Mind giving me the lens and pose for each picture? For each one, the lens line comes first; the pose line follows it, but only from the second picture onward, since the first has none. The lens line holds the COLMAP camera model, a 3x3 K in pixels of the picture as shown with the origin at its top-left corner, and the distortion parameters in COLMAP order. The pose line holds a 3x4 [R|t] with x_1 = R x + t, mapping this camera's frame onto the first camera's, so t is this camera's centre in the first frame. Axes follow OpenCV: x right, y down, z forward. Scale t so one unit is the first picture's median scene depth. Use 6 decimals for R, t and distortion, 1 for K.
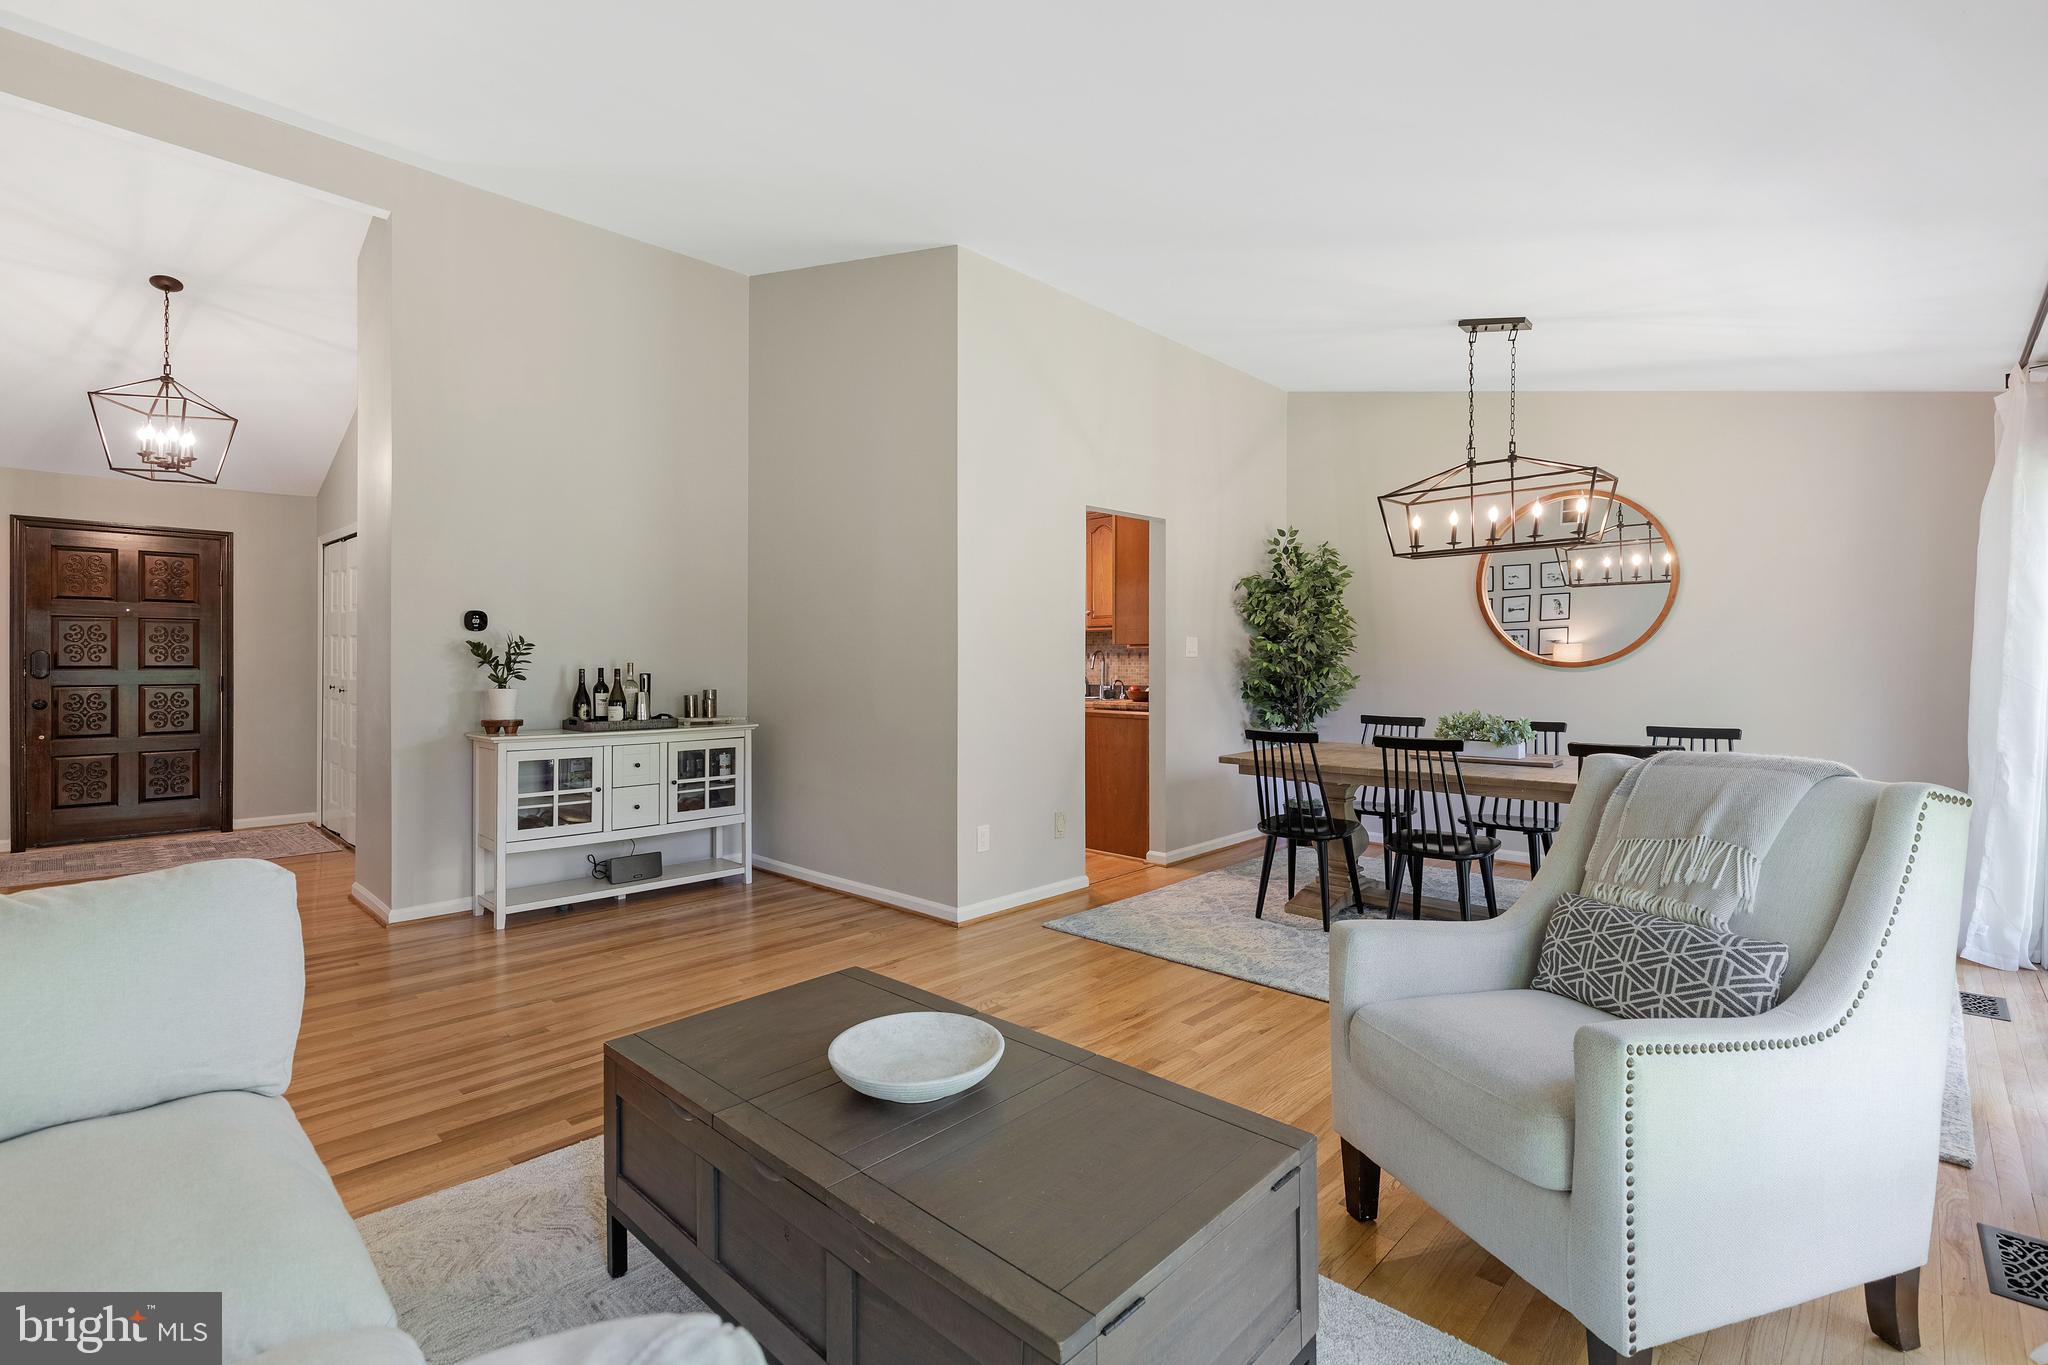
lens RADIAL K [[921.9, 0, 1030.5], [0, 921.9, 668.2], [0, 0, 1]] dist [0.005731, -0.000954]
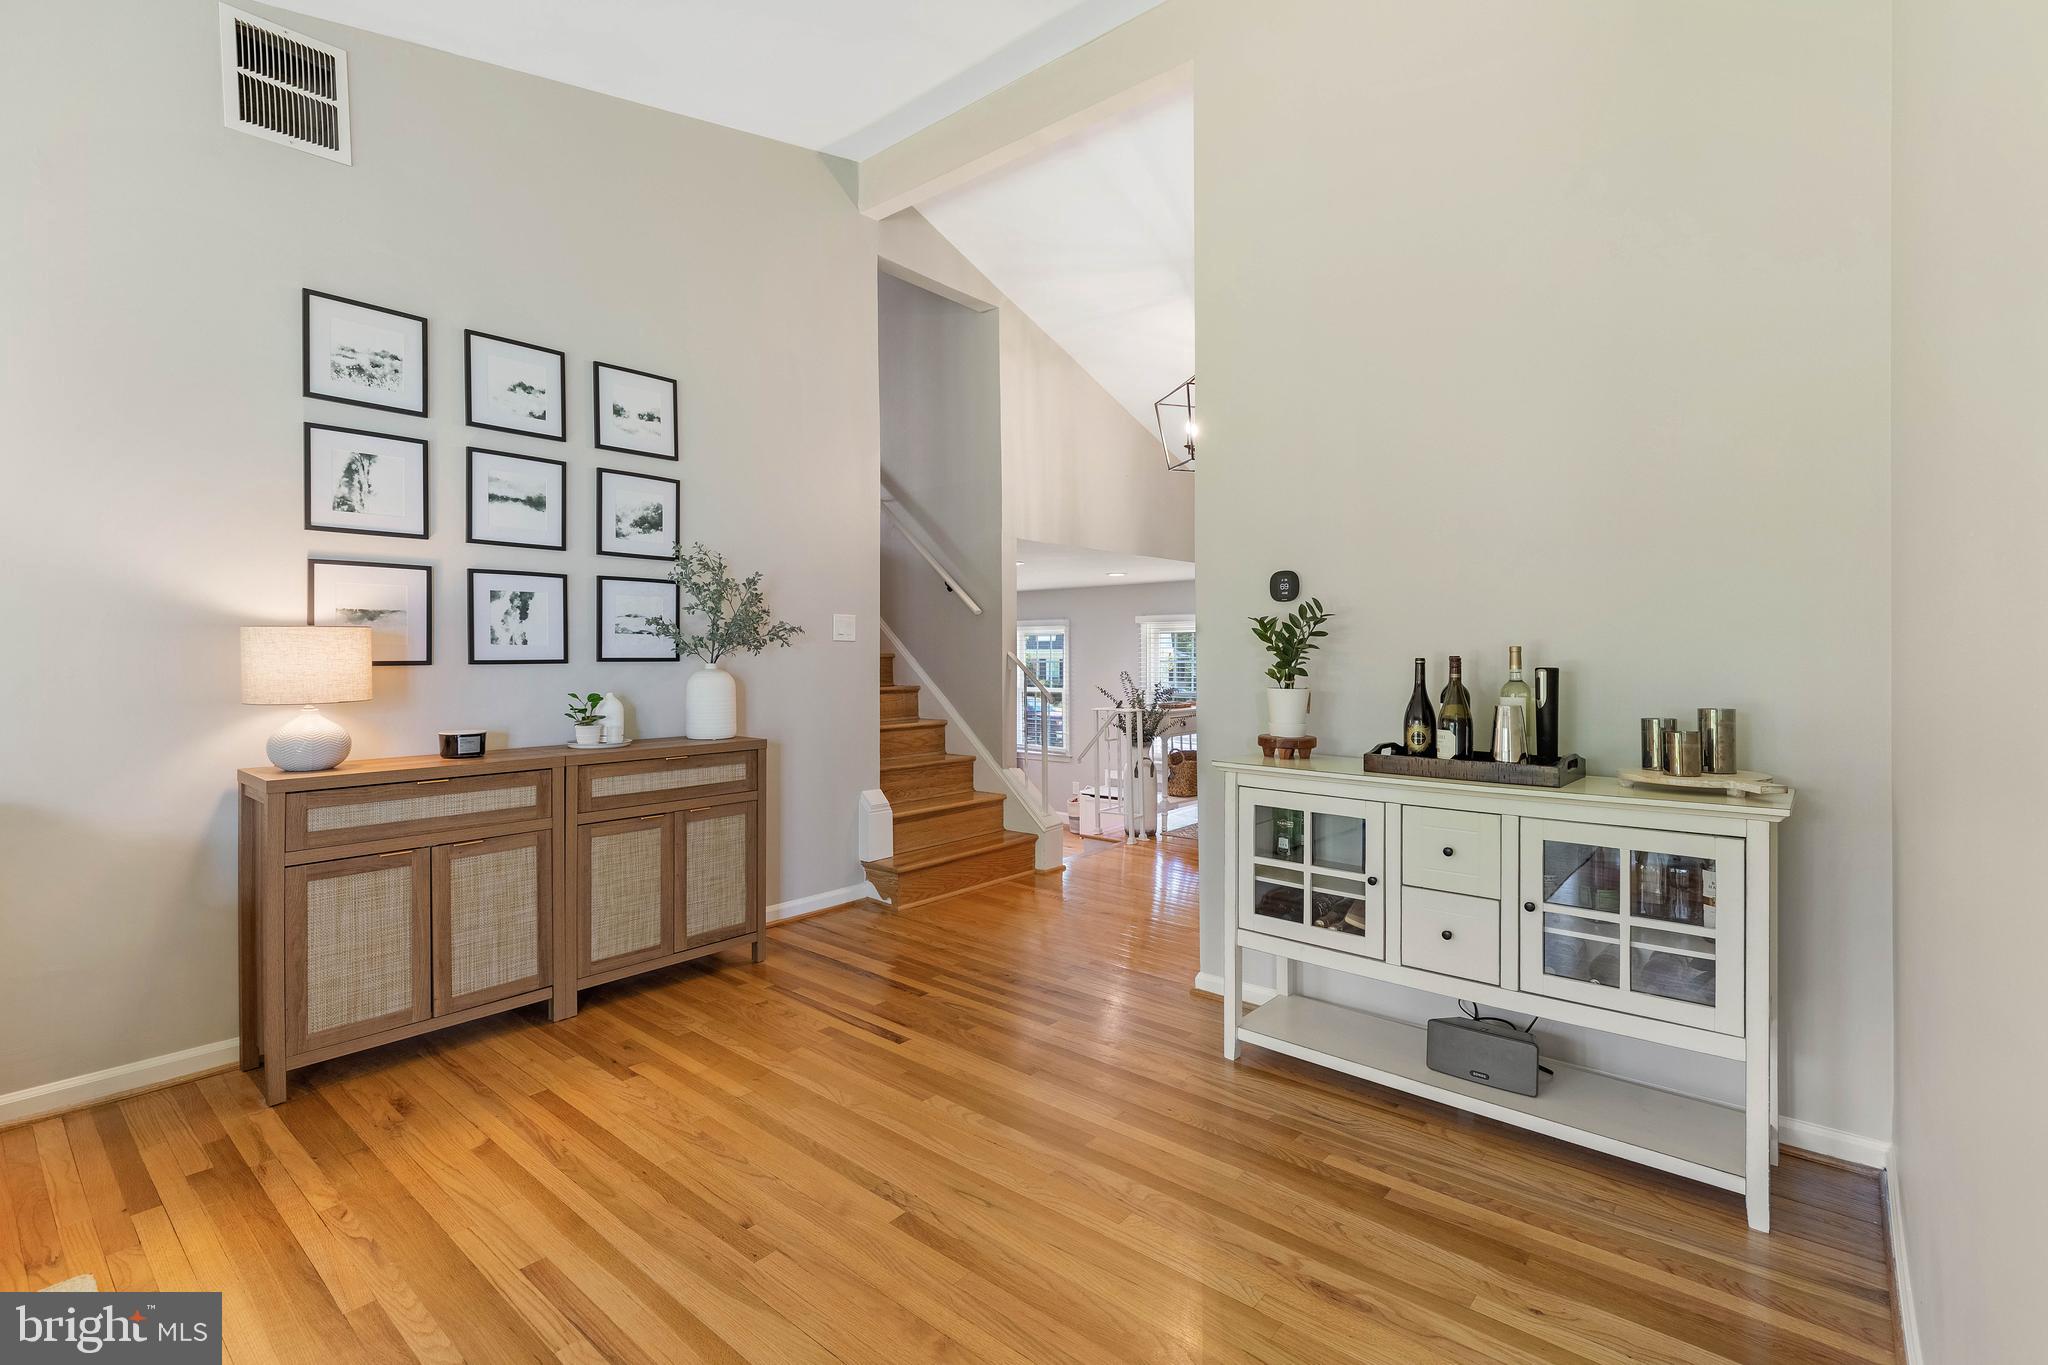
lens RADIAL K [[921.9, 0, 1032.1], [0, 921.9, 661.0], [0, 0, 1]] dist [0.005731, -0.000954]
pose [[0.075075, 0.004961, -0.997166, 0.055672], [-0.006839, 0.999967, 0.004460, 0.001524], [0.997154, 0.006485, 0.075107, 0.758909]]
